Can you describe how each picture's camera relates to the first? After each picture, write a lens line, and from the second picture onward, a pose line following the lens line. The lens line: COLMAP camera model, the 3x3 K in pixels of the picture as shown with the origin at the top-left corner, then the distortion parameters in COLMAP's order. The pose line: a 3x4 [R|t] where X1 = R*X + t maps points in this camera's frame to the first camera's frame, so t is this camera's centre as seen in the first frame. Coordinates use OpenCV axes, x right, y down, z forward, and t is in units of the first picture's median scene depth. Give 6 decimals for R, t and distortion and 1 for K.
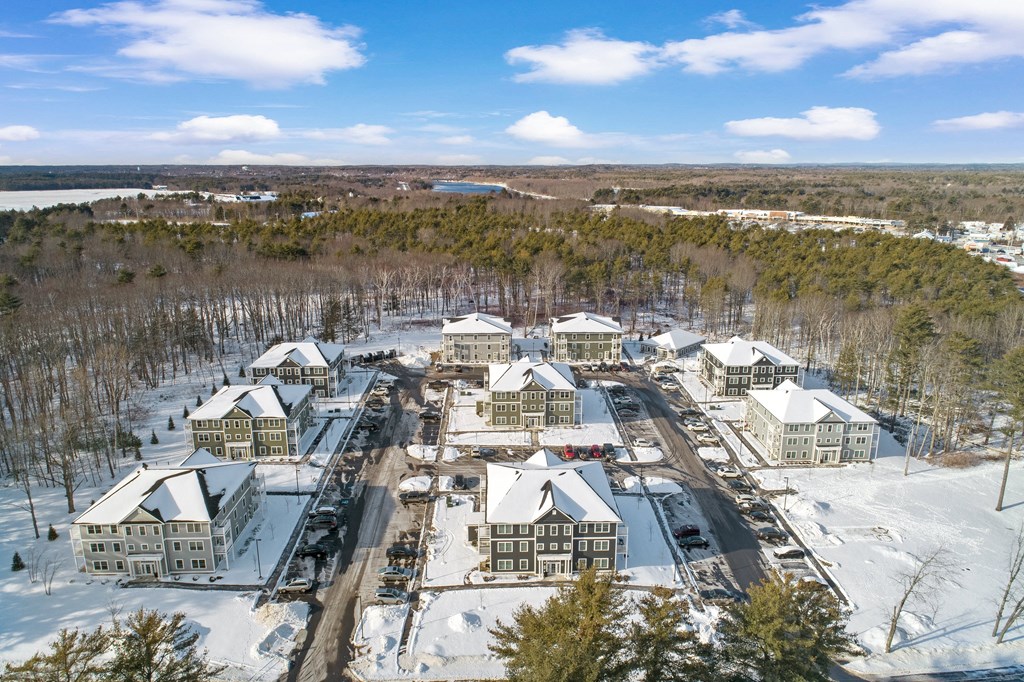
lens RADIAL K [[696.7, 0, 512.0], [0, 696.7, 341.0], [0, 0, 1]] dist [0.002845, 0.003580]
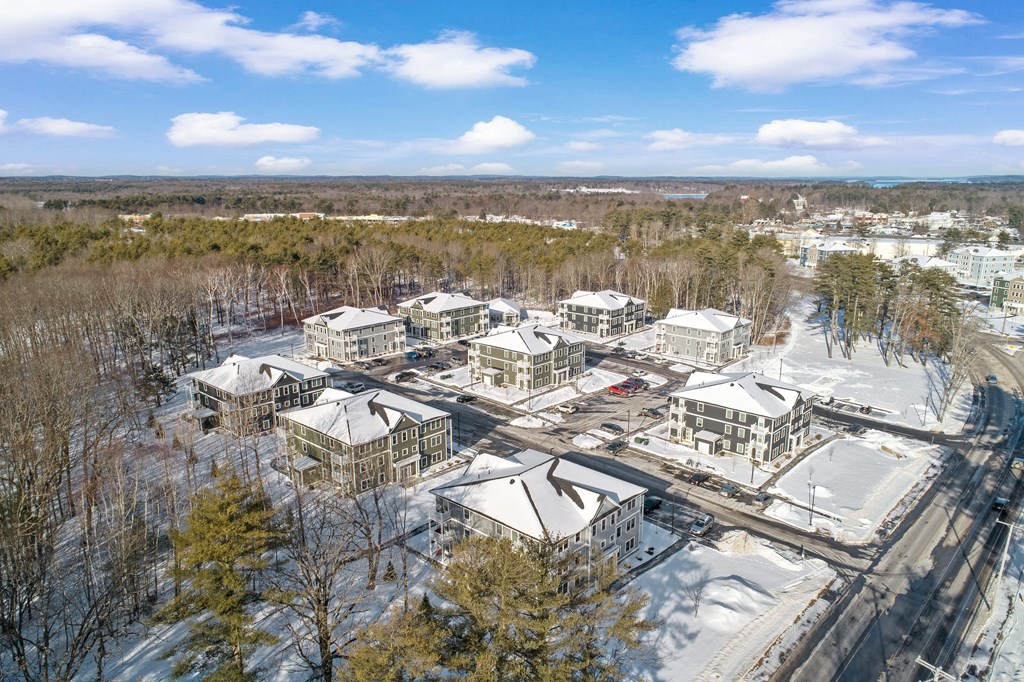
lens RADIAL K [[696.7, 0, 512.0], [0, 696.7, 341.0], [0, 0, 1]] dist [0.002845, 0.003580]
pose [[0.695574, -0.163201, 0.699673, -0.792241], [0.176374, 0.982846, 0.053912, -0.009386], [-0.696469, 0.085904, 0.712427, 0.307972]]
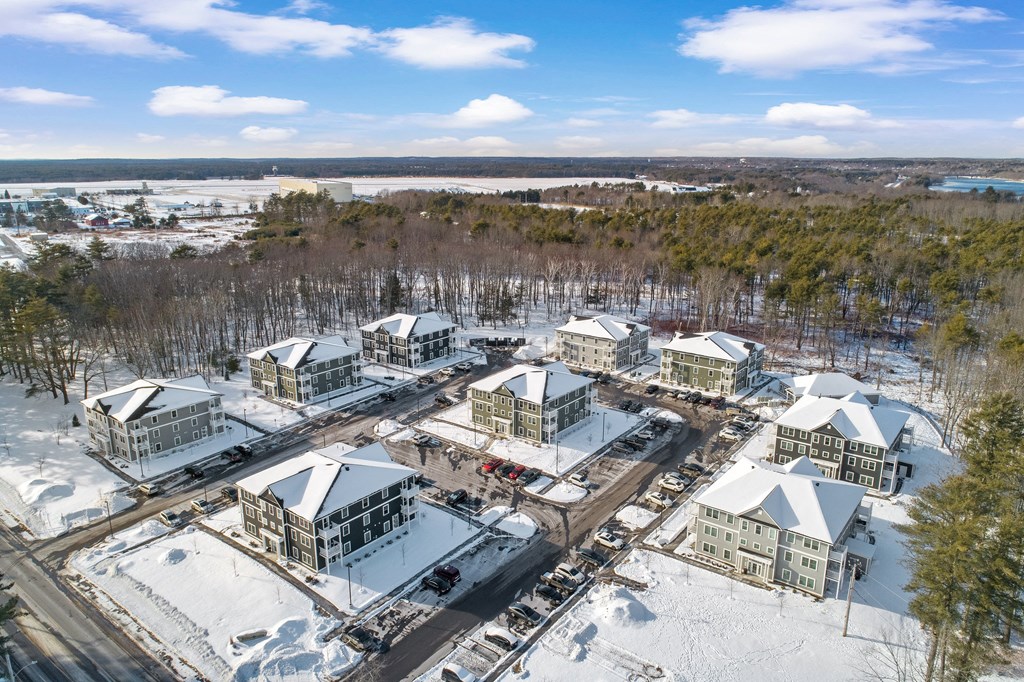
lens RADIAL K [[705.7, 0, 512.0], [0, 705.7, 341.0], [0, 0, 1]] dist [0.000967, 0.000333]
pose [[0.773965, 0.162225, -0.612096, 0.635876], [-0.157680, 0.985553, 0.061825, -0.063900], [0.613283, 0.048665, 0.788363, 0.263705]]
